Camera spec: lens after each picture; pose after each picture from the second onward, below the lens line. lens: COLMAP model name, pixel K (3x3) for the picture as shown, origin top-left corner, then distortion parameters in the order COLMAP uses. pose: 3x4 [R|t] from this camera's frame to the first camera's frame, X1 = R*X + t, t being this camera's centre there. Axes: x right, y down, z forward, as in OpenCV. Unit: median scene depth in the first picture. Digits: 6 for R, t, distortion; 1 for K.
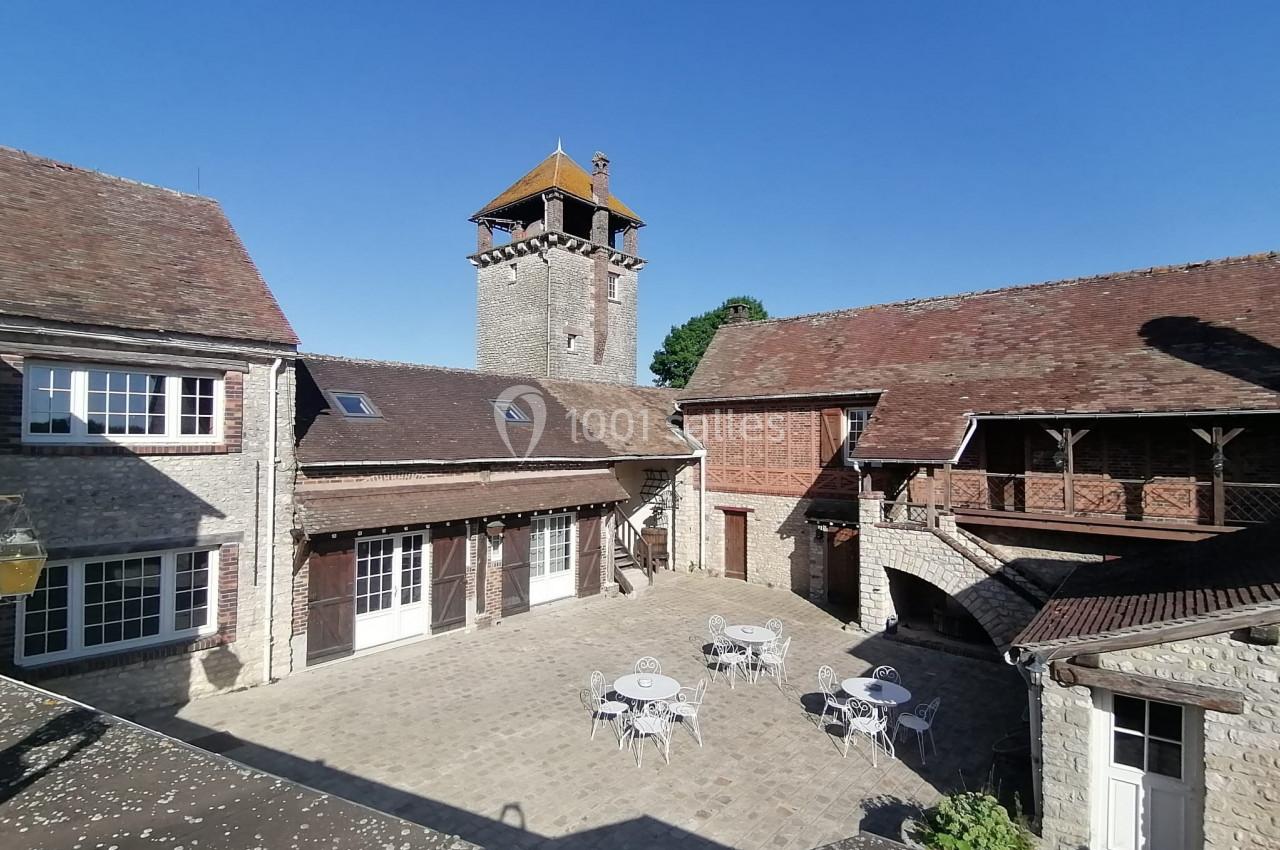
lens RADIAL K [[644.9, 0, 638.2], [0, 644.9, 426.0], [0, 0, 1]] dist [0.009253, -0.002068]
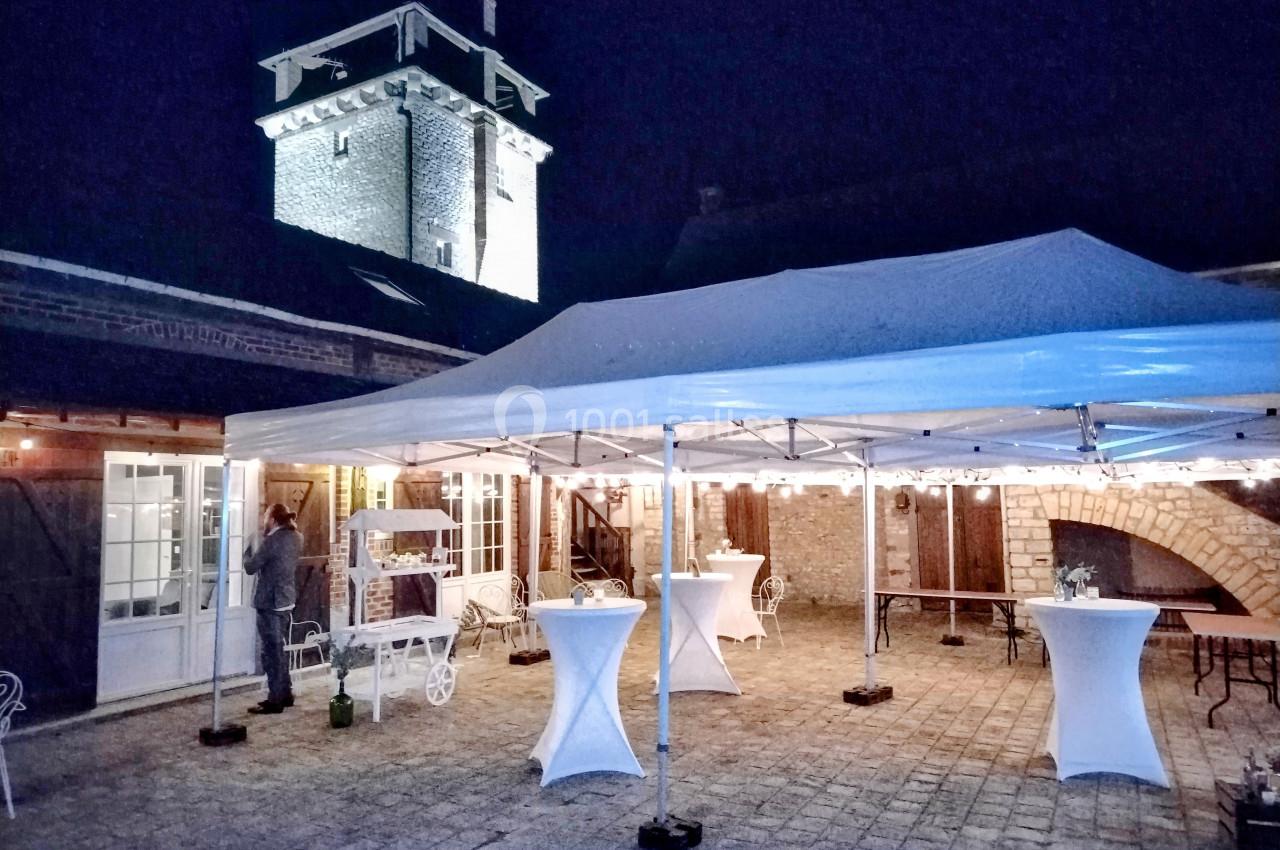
lens RADIAL K [[865.8, 0, 646.1], [0, 865.8, 419.7], [0, 0, 1]] dist [0.008898, -0.000299]
pose [[0.977475, -0.007156, 0.210929, -0.156188], [0.024283, 0.996601, -0.078720, 0.169956], [-0.209649, 0.082069, 0.974326, 0.261648]]
